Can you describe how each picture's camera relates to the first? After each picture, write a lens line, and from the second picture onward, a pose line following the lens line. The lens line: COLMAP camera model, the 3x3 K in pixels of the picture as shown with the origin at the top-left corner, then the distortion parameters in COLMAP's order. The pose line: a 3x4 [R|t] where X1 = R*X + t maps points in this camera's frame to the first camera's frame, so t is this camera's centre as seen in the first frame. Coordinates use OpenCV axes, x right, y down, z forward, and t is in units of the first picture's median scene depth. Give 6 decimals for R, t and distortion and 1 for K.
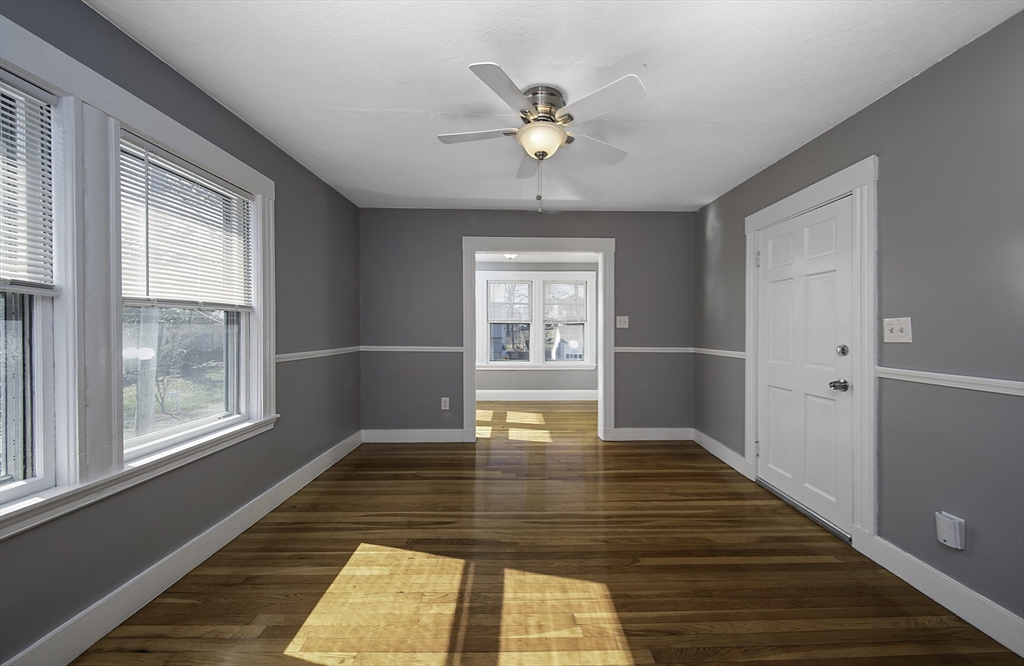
lens RADIAL K [[362.3, 0, 527.9], [0, 362.3, 328.8], [0, 0, 1]] dist [0.000088, -0.000062]
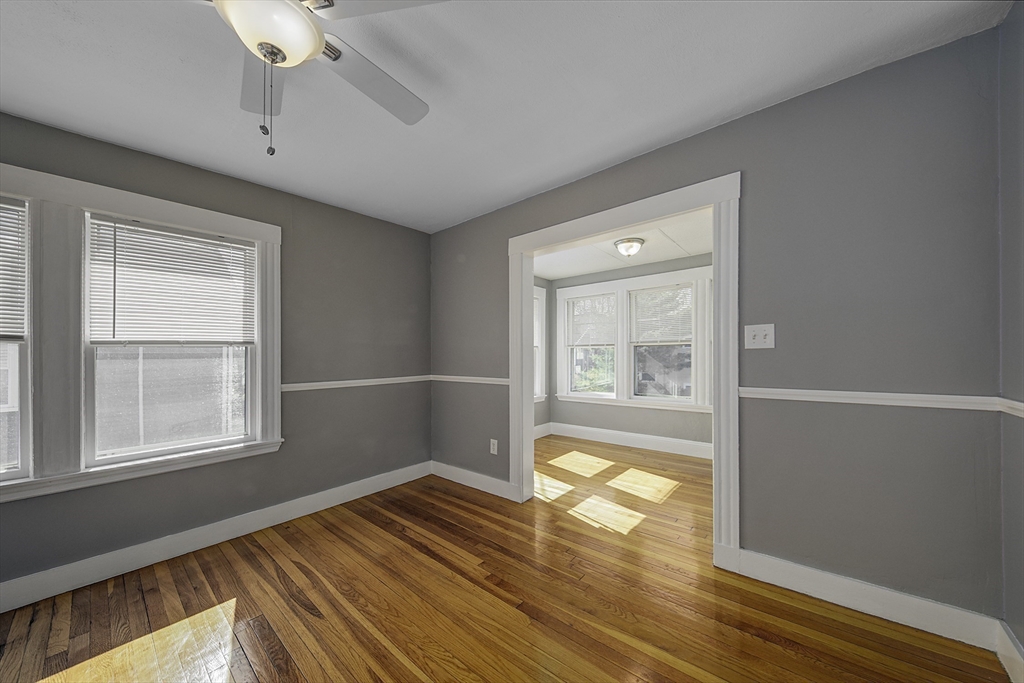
lens RADIAL K [[358.1, 0, 511.0], [0, 358.1, 357.7], [0, 0, 1]] dist [0.027570, -0.012025]
pose [[0.727998, -0.012353, -0.685468, 0.482456], [0.021647, 0.999753, 0.004974, 0.000738], [0.685237, -0.018459, 0.728086, 0.580991]]
